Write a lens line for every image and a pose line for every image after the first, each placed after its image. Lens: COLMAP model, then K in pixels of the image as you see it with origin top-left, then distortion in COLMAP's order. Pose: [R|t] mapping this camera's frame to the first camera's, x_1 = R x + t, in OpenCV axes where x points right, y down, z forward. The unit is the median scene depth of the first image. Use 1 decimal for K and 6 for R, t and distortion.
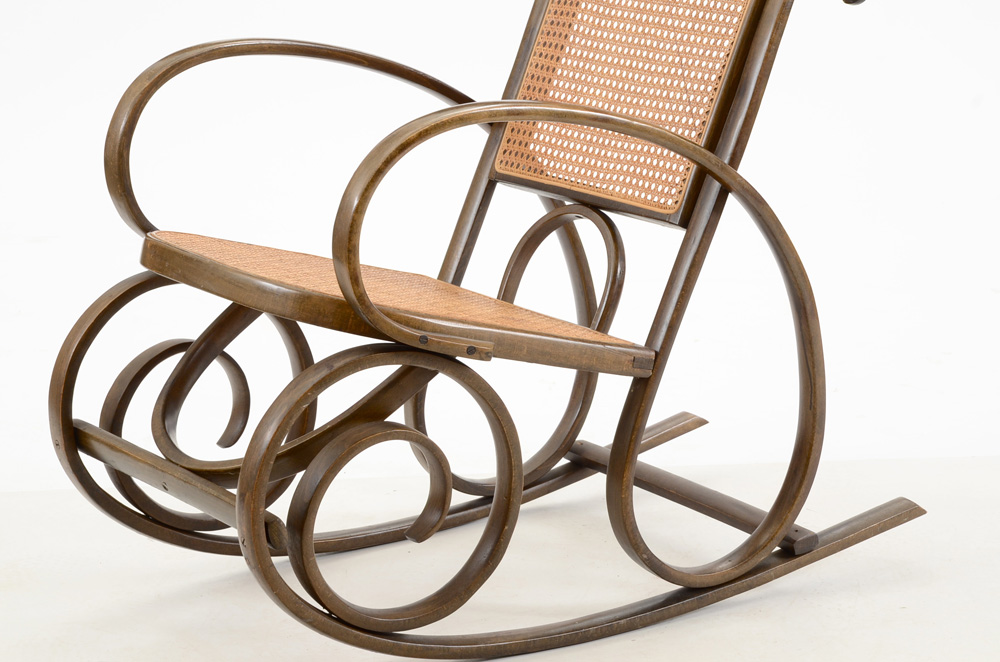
lens RADIAL K [[3274.1, 0, 482.8], [0, 3274.1, 344.0], [0, 0, 1]] dist [0.822394, 0.000000]
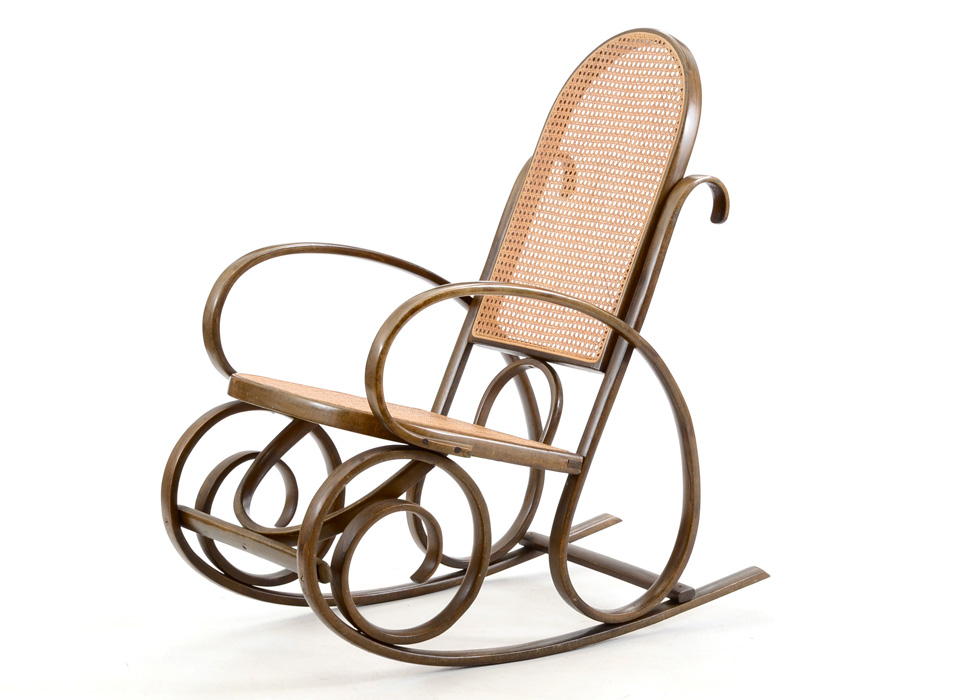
lens RADIAL K [[3069.9, 0, 490.4], [0, 3069.9, 349.5], [0, 0, 1]] dist [0.424162, 0.000000]
pose [[0.999807, 0.009595, 0.017164, -0.011745], [-0.008371, 0.997509, -0.070038, 0.048719], [-0.017794, 0.069881, 0.997397, -0.343761]]
